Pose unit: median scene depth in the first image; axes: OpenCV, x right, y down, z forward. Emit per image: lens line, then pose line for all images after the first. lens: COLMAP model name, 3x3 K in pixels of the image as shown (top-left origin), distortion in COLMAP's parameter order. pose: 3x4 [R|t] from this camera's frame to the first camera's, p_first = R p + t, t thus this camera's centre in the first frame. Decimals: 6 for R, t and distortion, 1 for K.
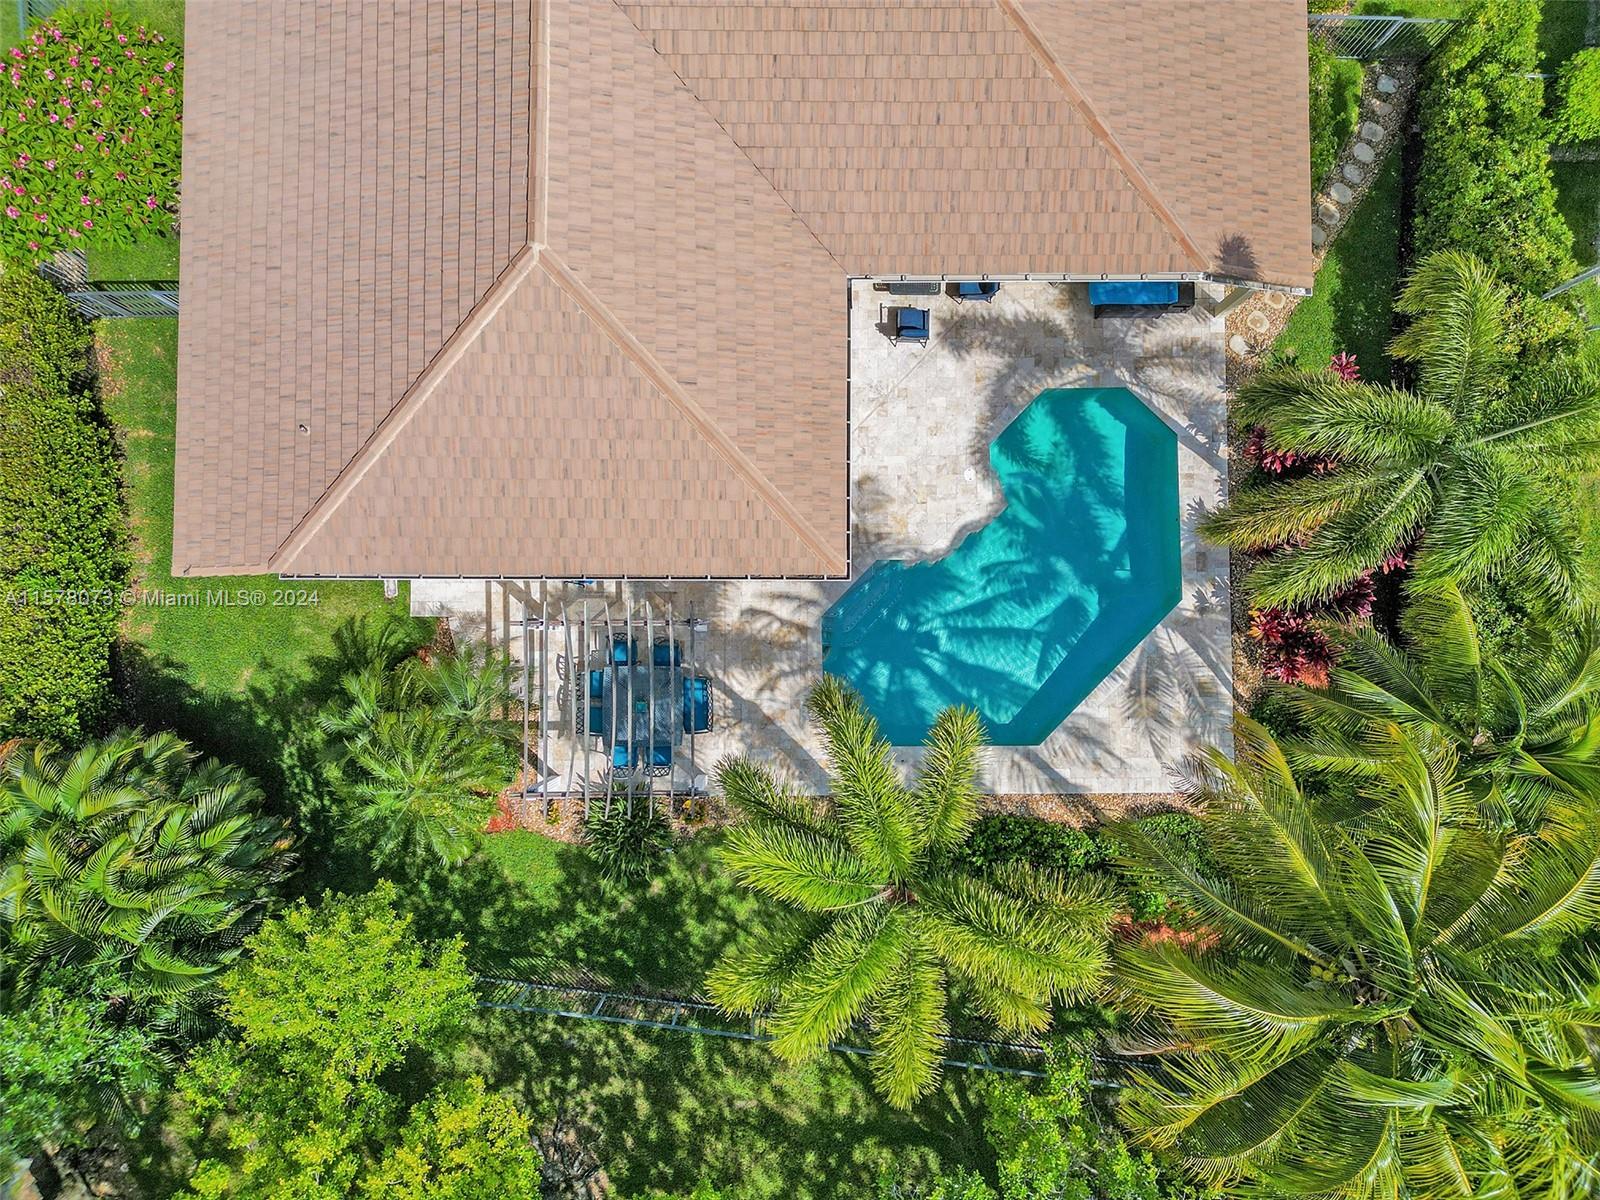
lens RADIAL K [[1103.1, 0, 794.8], [0, 1103.1, 599.9], [0, 0, 1]] dist [0.086385, -0.095770]
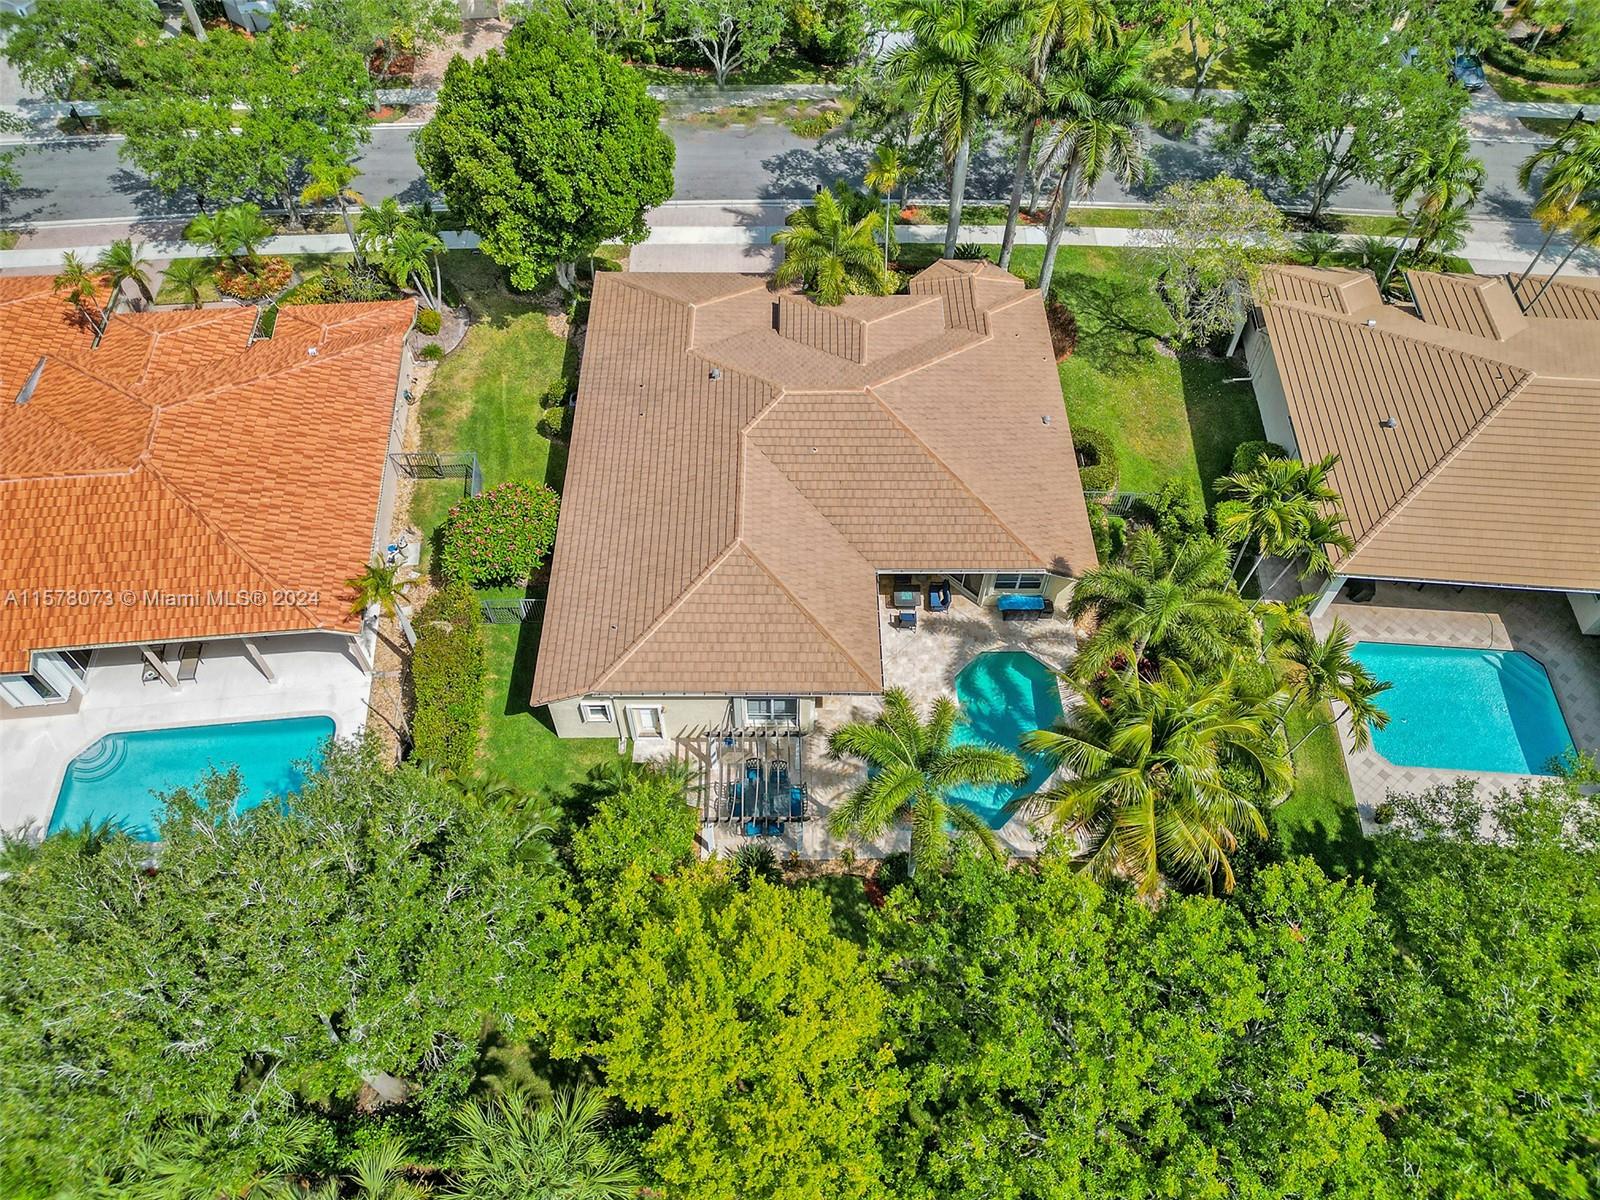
lens RADIAL K [[1103.1, 0, 794.8], [0, 1103.1, 599.9], [0, 0, 1]] dist [0.086385, -0.095770]
pose [[0.999950, -0.001044, 0.009951, -0.106941], [0.006330, 0.836186, -0.548409, 0.761918], [-0.007749, 0.548445, 0.836151, -0.600588]]
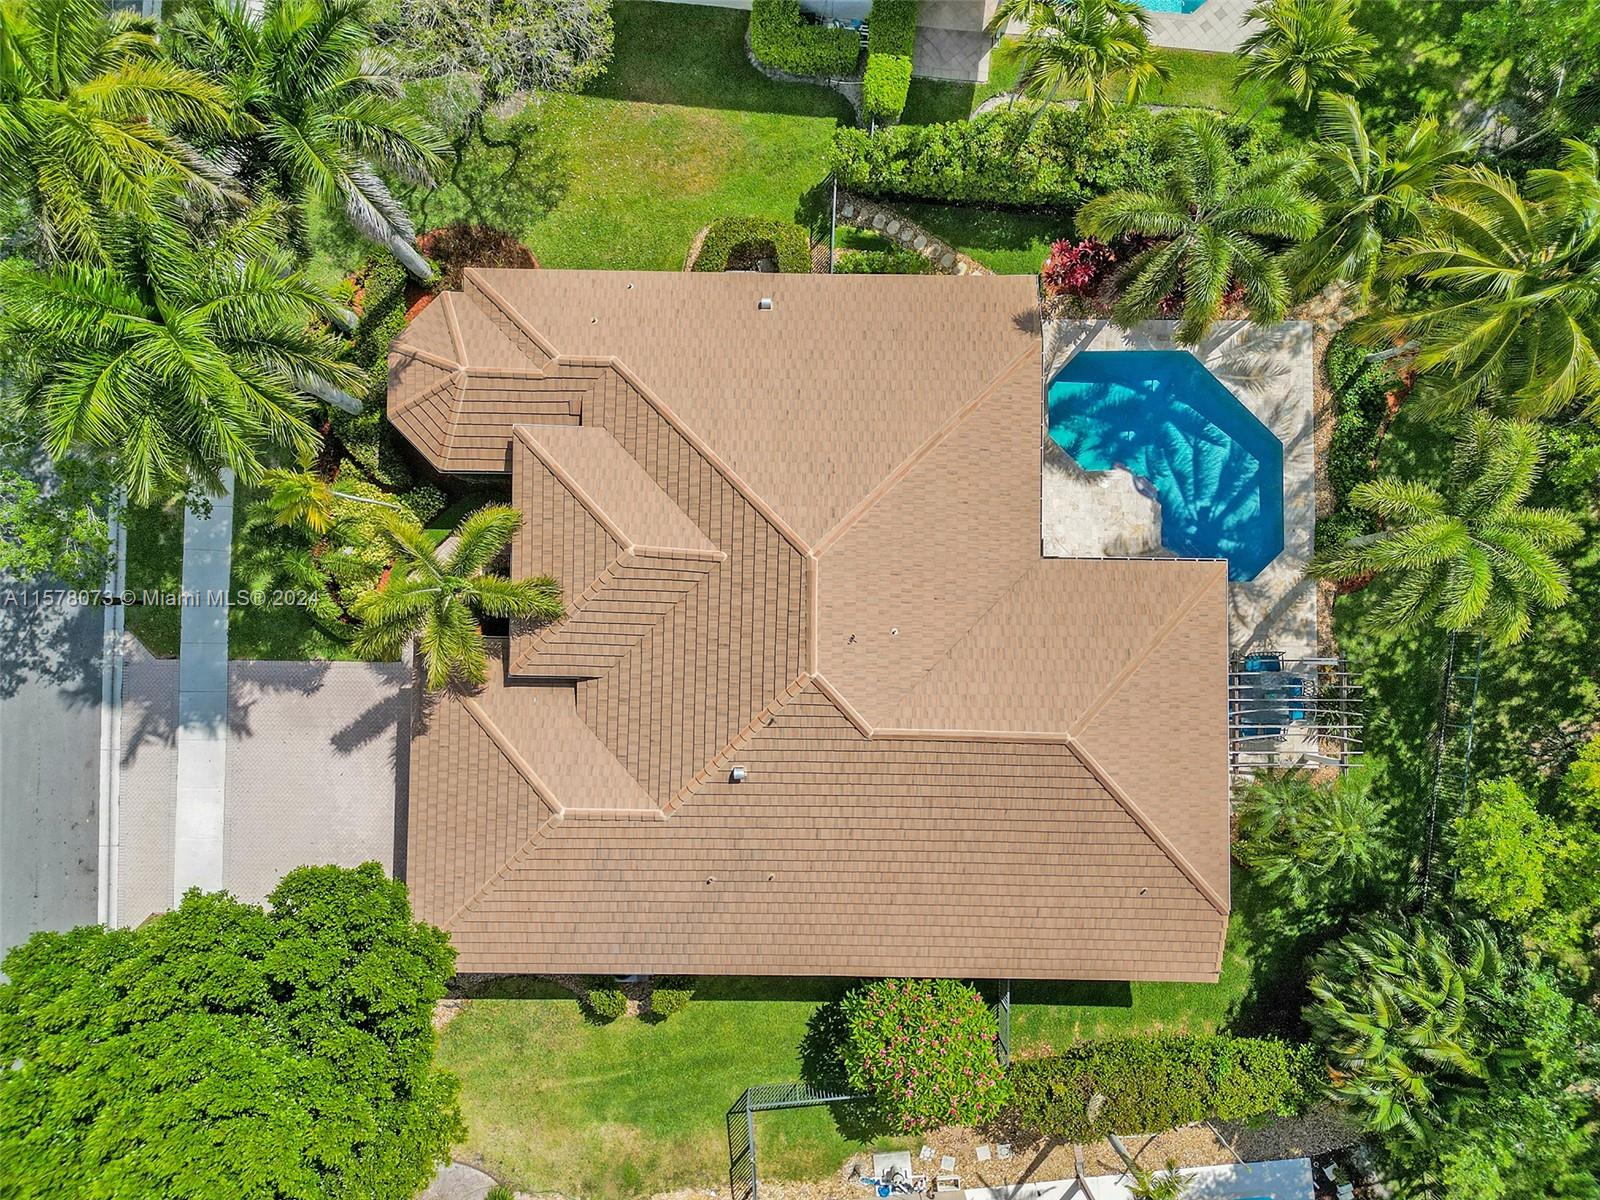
lens RADIAL K [[1103.1, 0, 794.8], [0, 1103.1, 599.9], [0, 0, 1]] dist [0.086385, -0.095770]
pose [[0.014782, -0.998996, 0.042295, -0.074248], [0.998621, 0.016881, 0.049701, -0.623403], [-0.050365, 0.041502, 0.997868, -0.516233]]
